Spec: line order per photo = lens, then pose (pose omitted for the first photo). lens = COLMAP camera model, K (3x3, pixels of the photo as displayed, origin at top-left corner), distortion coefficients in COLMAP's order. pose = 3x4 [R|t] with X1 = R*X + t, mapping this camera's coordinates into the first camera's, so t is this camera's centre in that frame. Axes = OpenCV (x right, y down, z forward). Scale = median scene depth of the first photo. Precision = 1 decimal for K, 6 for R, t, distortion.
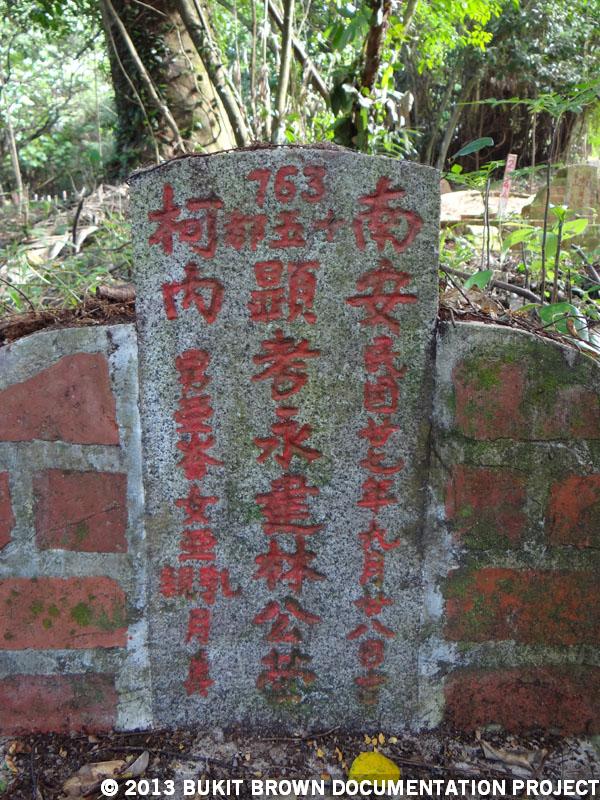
lens RADIAL K [[634.8, 0, 297.5], [0, 634.8, 400.5], [0, 0, 1]] dist [-0.012953, 0.019884]
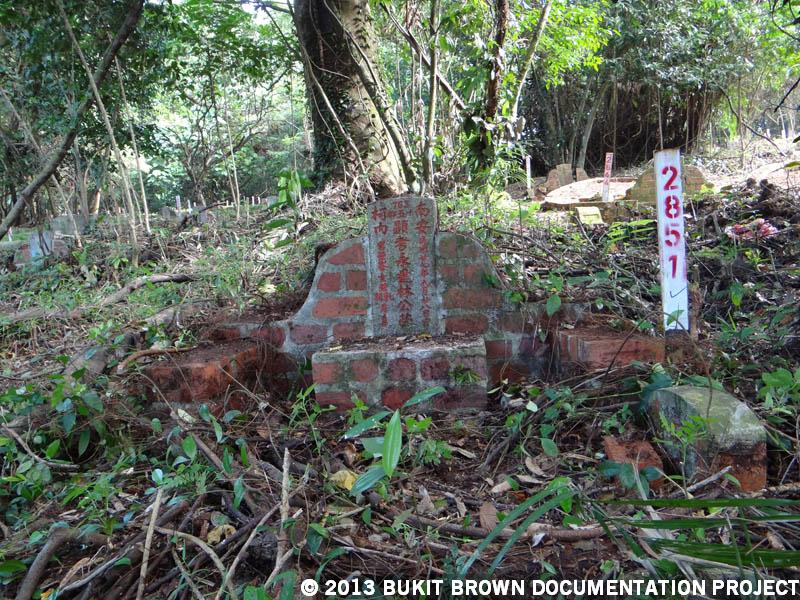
lens RADIAL K [[634.8, 0, 402.3], [0, 634.8, 300.7], [0, 0, 1]] dist [-0.012953, 0.019884]
pose [[0.993449, -0.041380, -0.106522, 0.046680], [0.026471, 0.990114, -0.137743, 0.100943], [0.111169, 0.134021, 0.984723, -0.352744]]
